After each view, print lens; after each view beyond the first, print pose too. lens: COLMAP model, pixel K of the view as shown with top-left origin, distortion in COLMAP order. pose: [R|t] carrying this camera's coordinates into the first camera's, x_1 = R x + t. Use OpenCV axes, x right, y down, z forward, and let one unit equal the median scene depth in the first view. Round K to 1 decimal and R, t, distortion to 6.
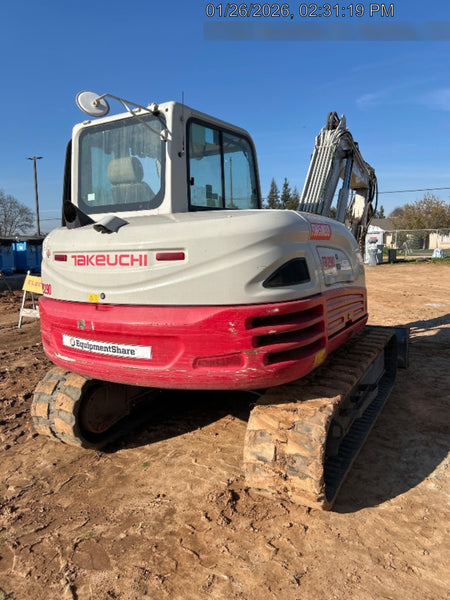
lens RADIAL K [[444.8, 0, 224.6], [0, 444.8, 303.2], [0, 0, 1]] dist [0.067784, -0.001079]
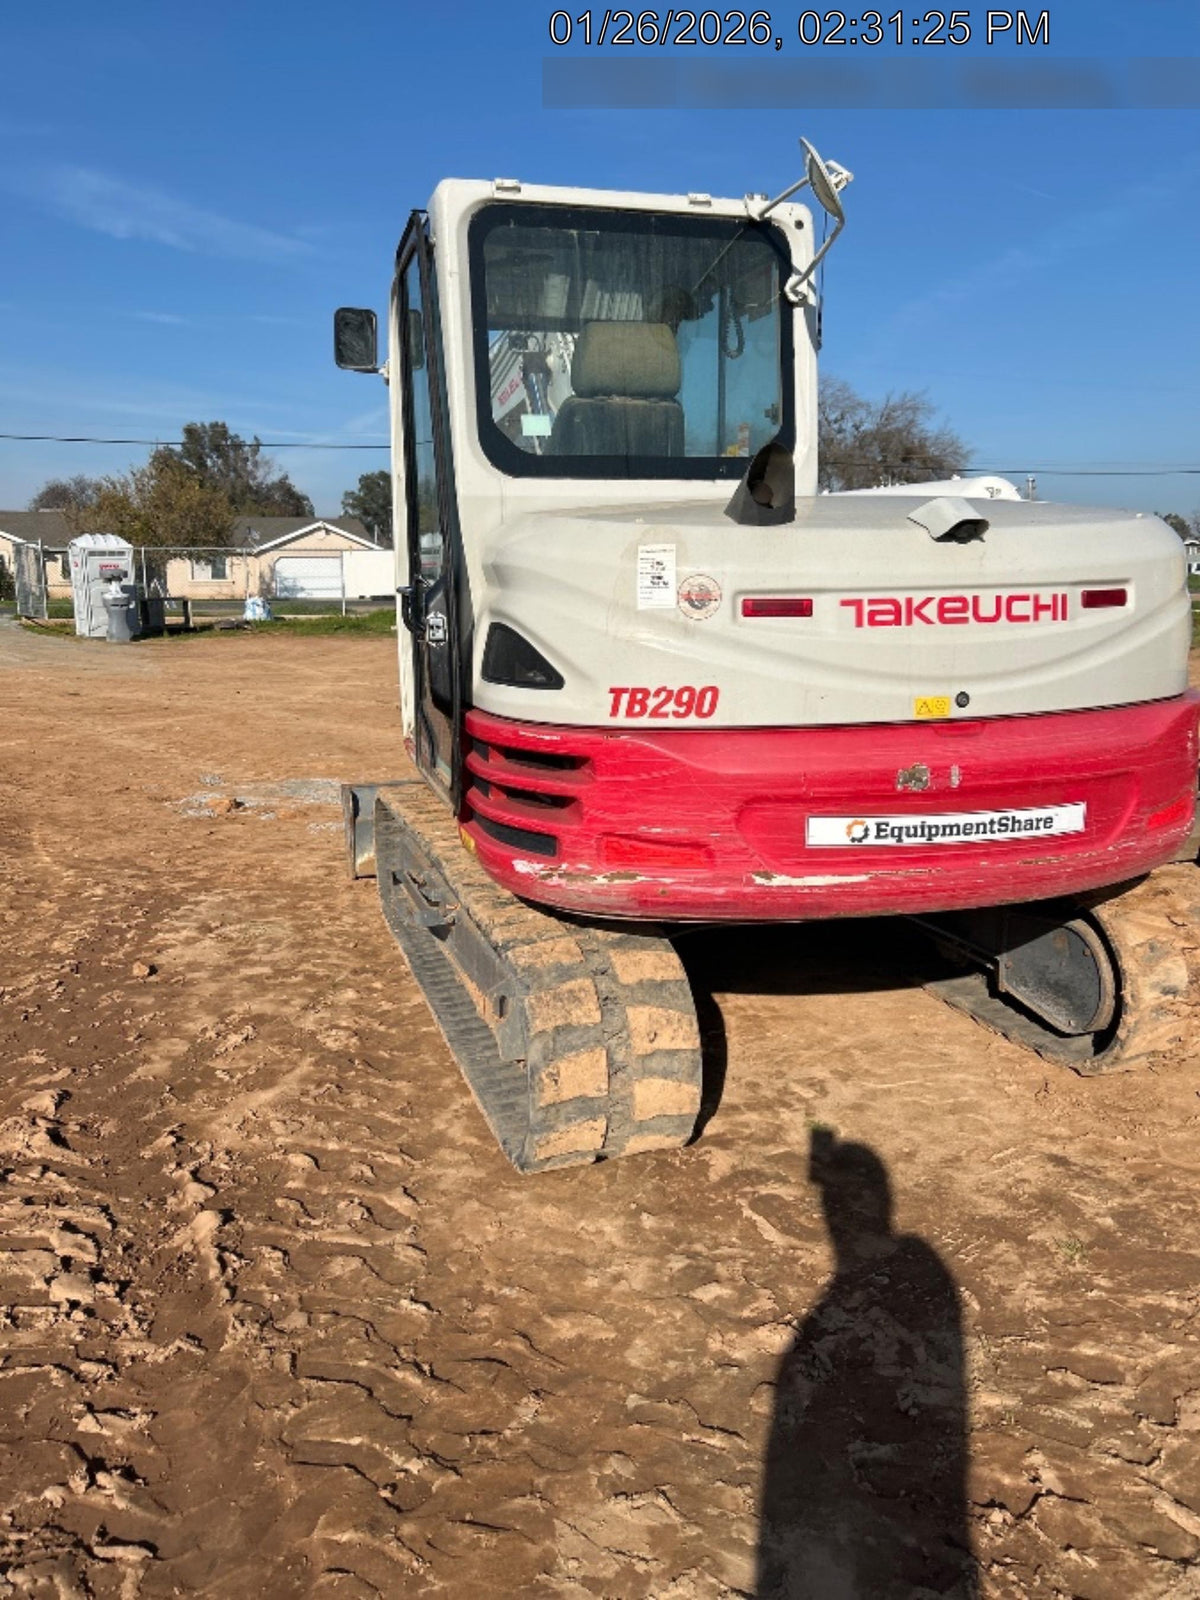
lens RADIAL K [[1157.8, 0, 600.0], [0, 1157.8, 800.0], [0, 0, 1]] dist [0.104478, -0.111282]
pose [[0.677383, -0.121823, 0.725473, -1.280628], [0.086061, 0.992544, 0.086314, -0.045773], [-0.730579, 0.003968, 0.682817, 0.525845]]
